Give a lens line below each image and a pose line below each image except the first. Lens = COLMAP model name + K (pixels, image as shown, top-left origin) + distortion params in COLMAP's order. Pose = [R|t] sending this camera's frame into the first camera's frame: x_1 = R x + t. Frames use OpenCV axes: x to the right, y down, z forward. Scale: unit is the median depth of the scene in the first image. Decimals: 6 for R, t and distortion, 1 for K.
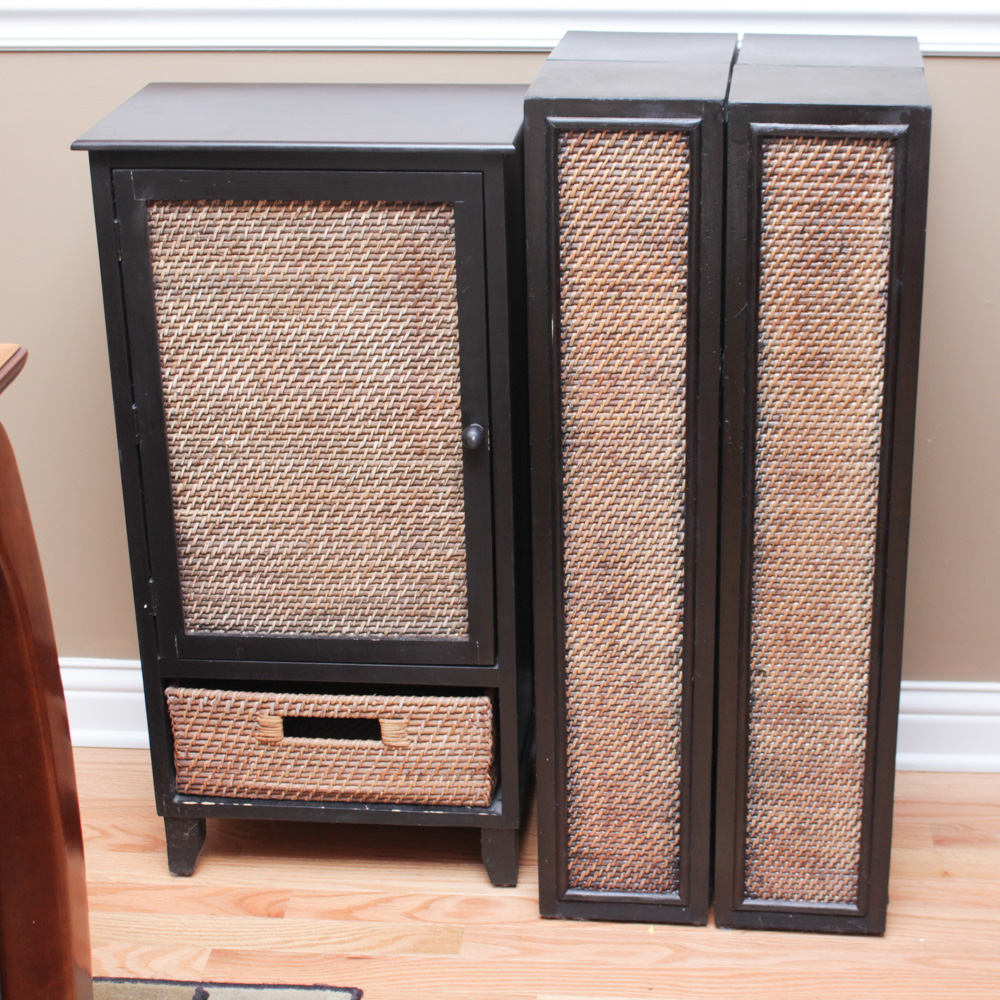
lens RADIAL K [[2213.5, 0, 505.8], [0, 2213.5, 501.8], [0, 0, 1]] dist [-0.033977, 0.000000]
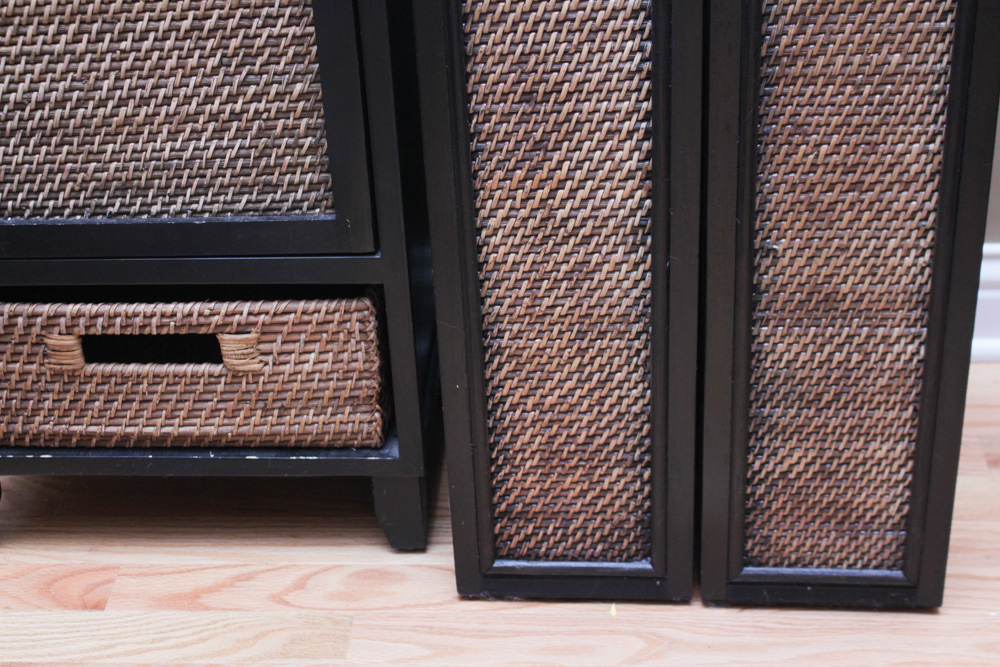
lens RADIAL K [[1790.9, 0, 510.7], [0, 1790.9, 333.0], [0, 0, 1]] dist [-0.037095, 0.000000]
pose [[0.998924, -0.039648, 0.024041, 0.023313], [0.035758, 0.988794, 0.144940, 0.020117], [-0.029518, -0.143924, 0.989148, 0.462696]]
